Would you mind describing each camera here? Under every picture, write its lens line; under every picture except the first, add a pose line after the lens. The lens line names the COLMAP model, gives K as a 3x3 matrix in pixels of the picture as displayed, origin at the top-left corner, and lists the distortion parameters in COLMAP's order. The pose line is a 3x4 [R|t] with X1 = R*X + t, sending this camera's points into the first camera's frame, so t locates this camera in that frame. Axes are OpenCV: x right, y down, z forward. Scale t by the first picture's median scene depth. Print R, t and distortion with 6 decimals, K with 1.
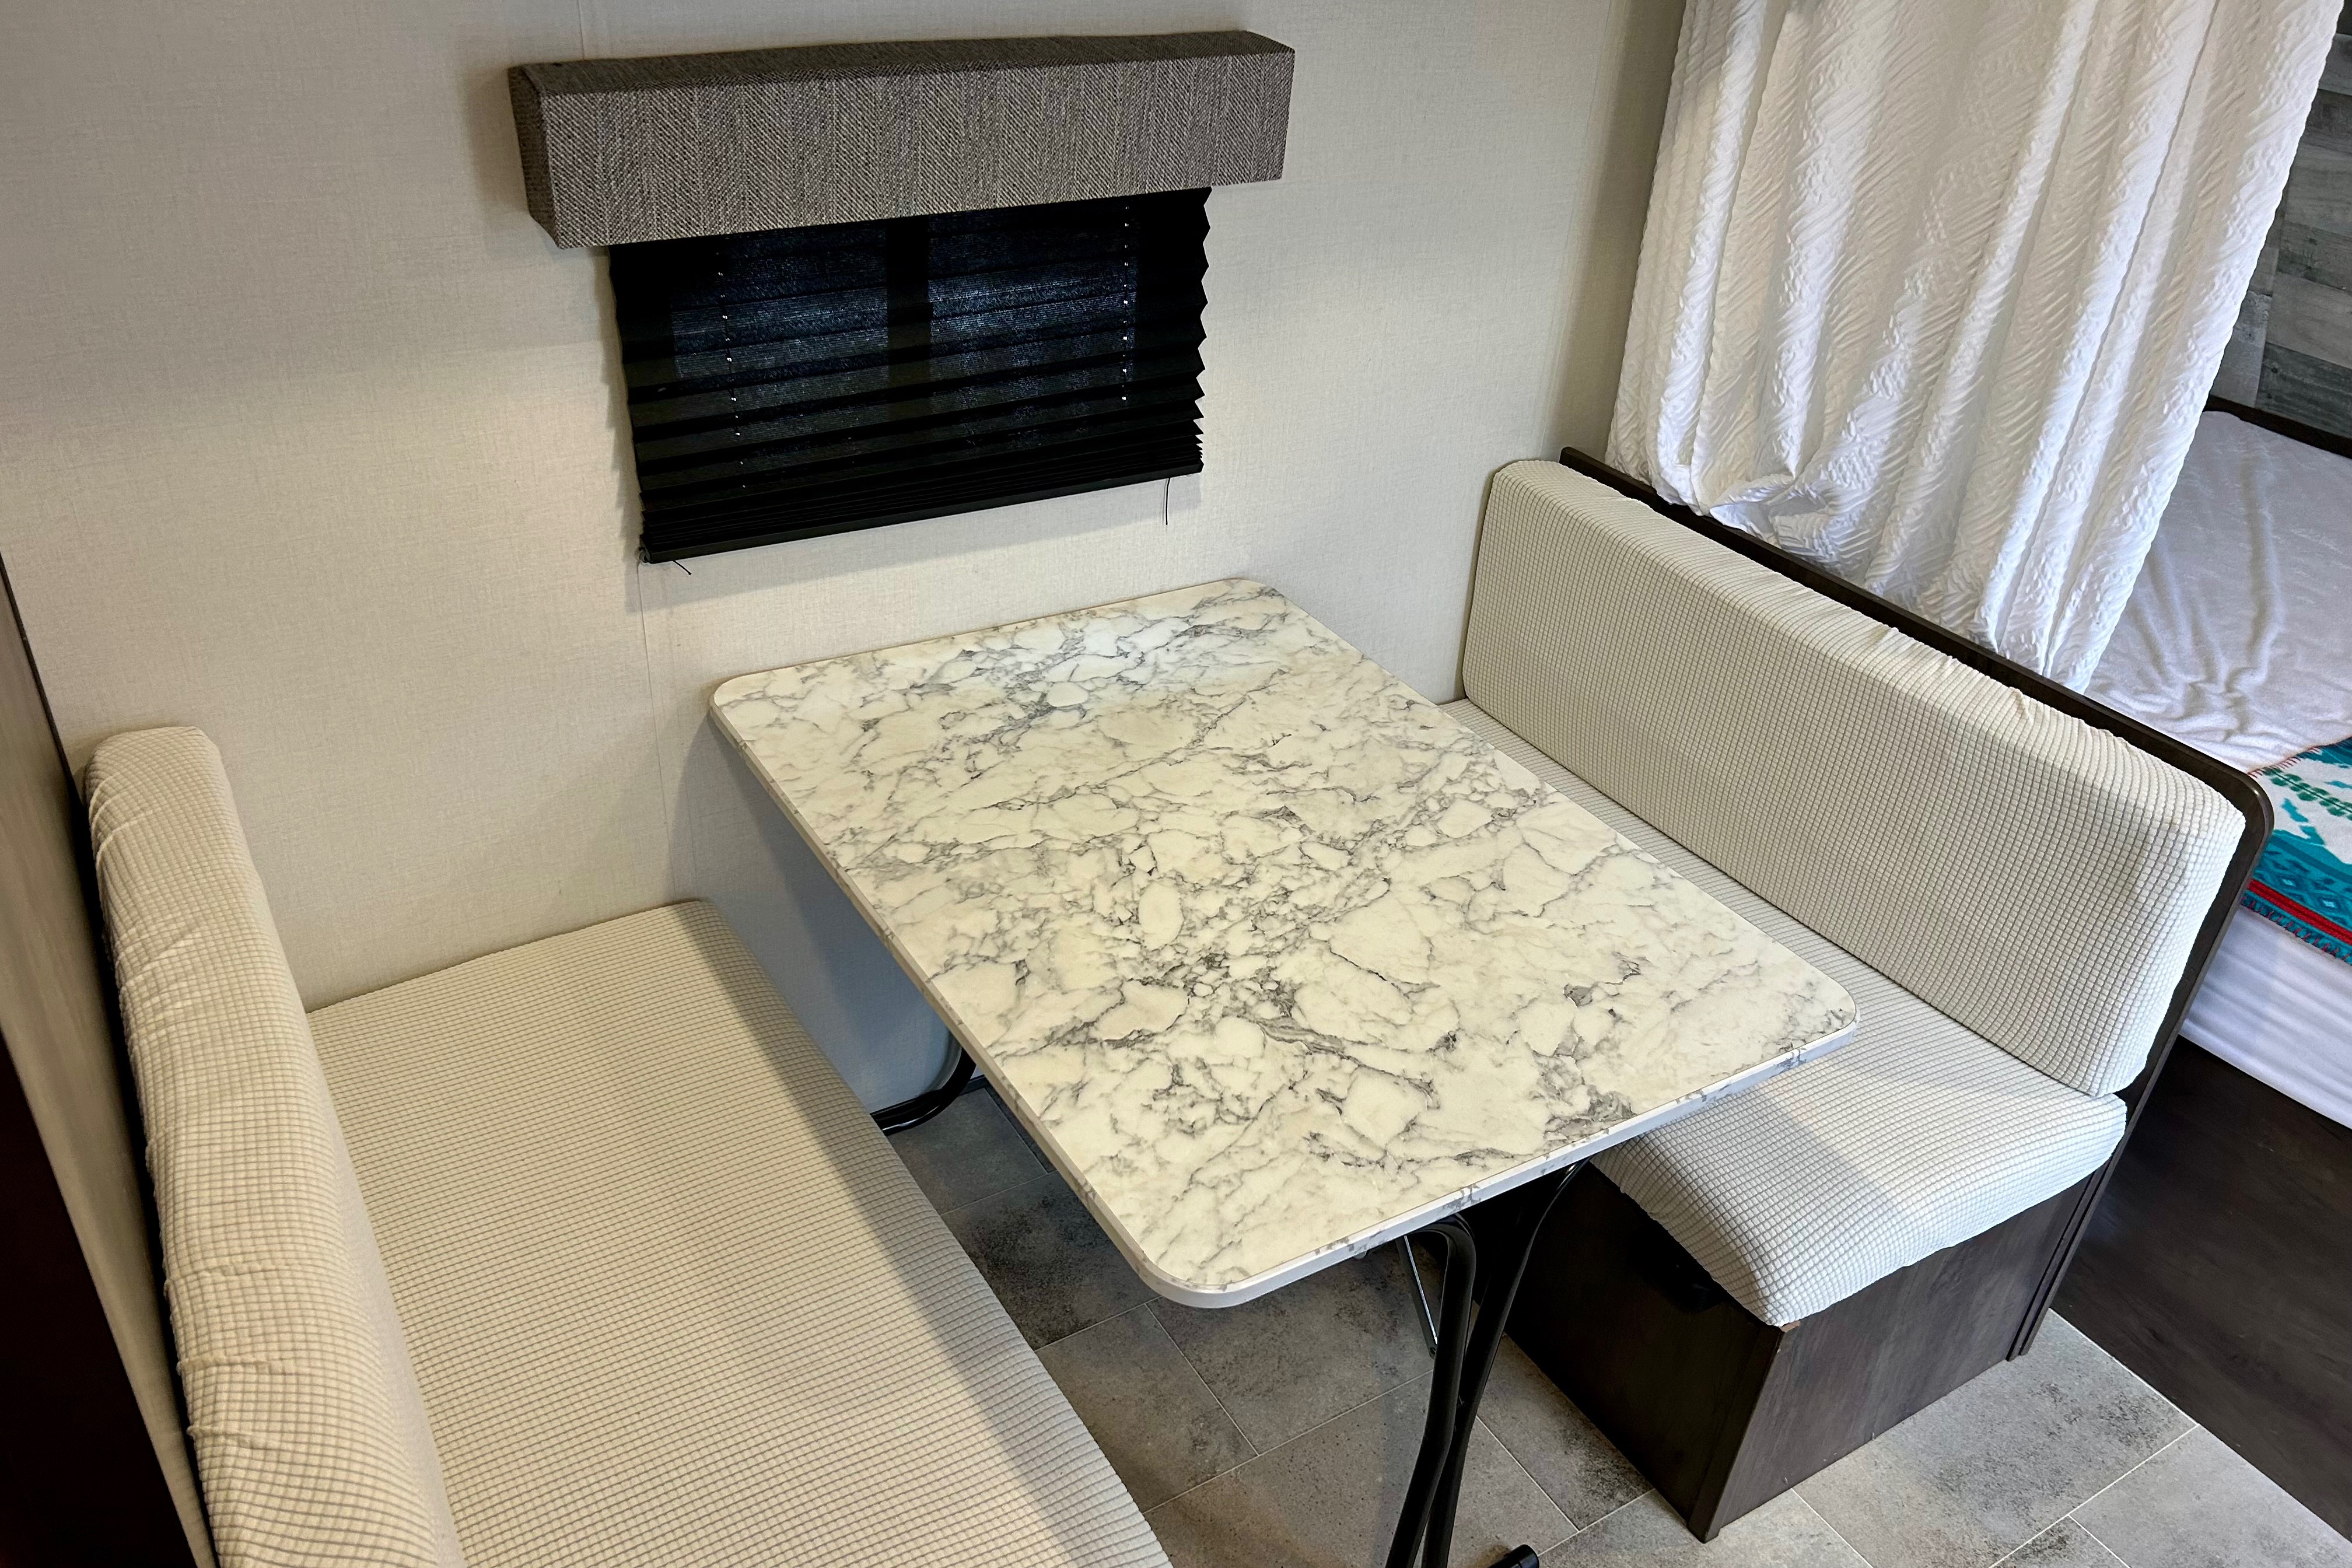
lens RADIAL K [[1824.0, 0, 1180.9], [0, 1824.0, 793.8], [0, 0, 1]] dist [0.032733, -0.015131]
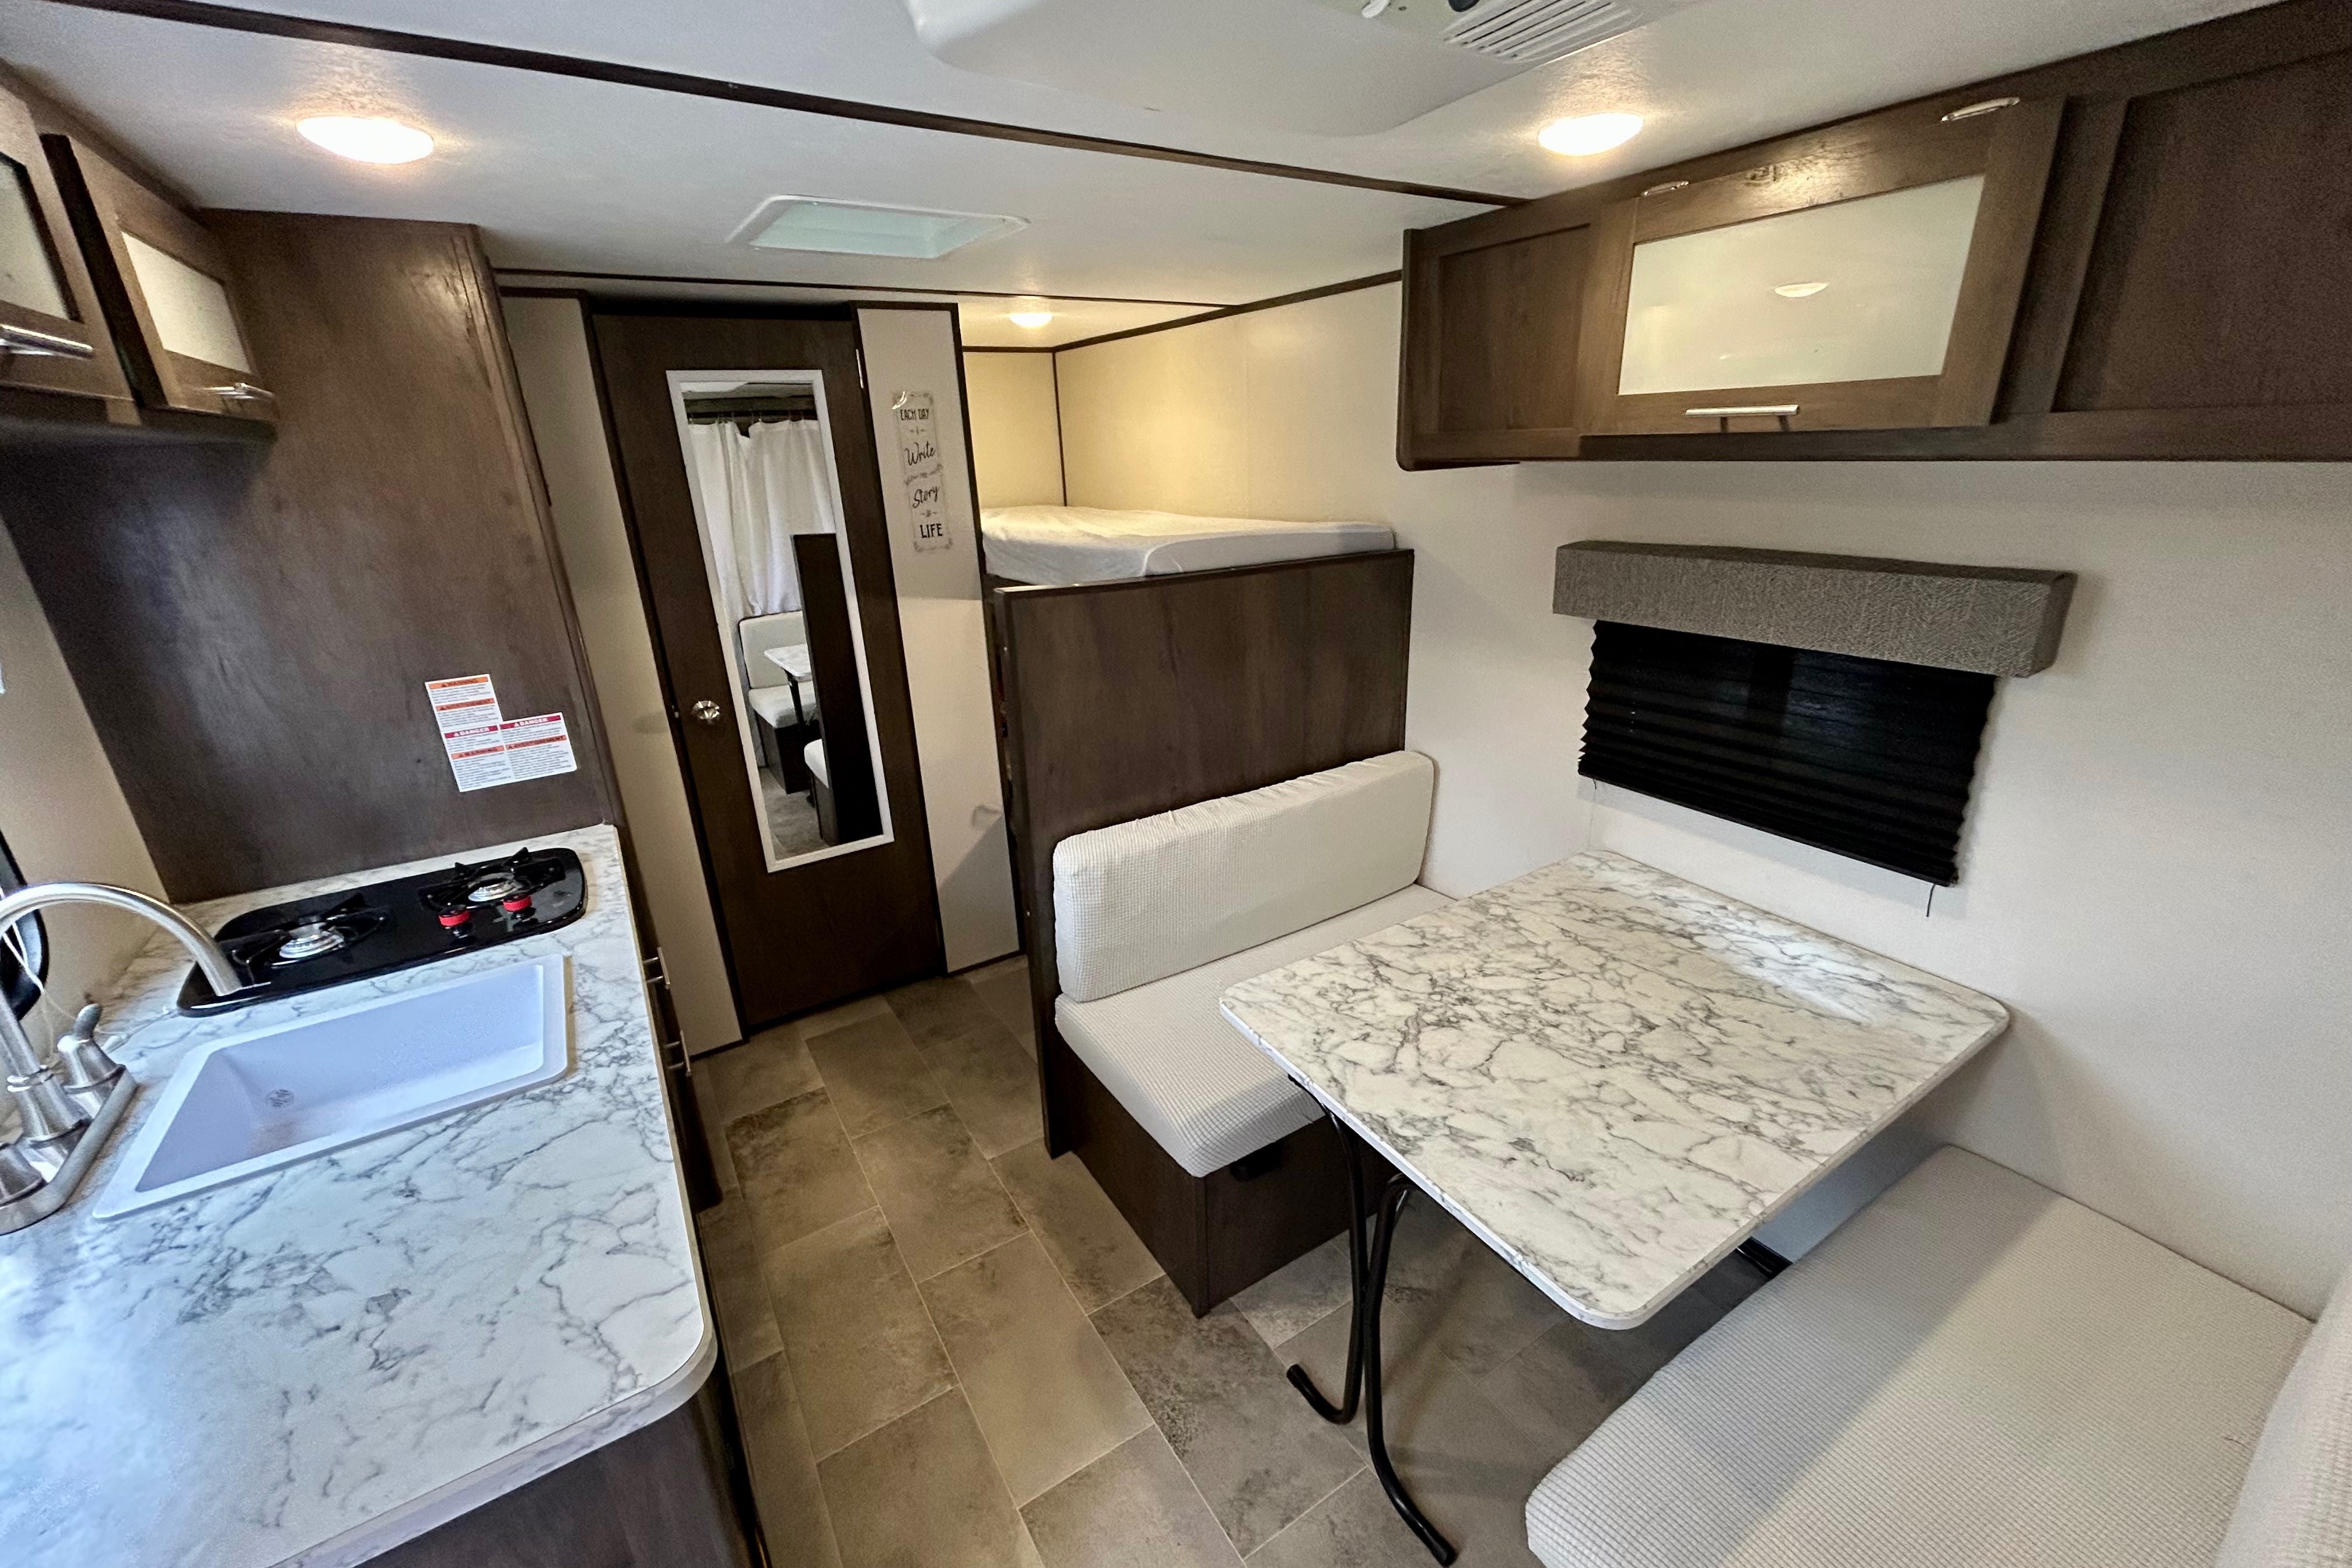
lens RADIAL K [[936.7, 0, 1172.1], [0, 936.7, 785.2], [0, 0, 1]] dist [0.003459, 0.001228]
pose [[-0.002452, 0.293918, -0.955828, 0.816318], [-0.491222, 0.832207, 0.257164, -0.176511], [0.871031, 0.470154, 0.142338, 0.494423]]
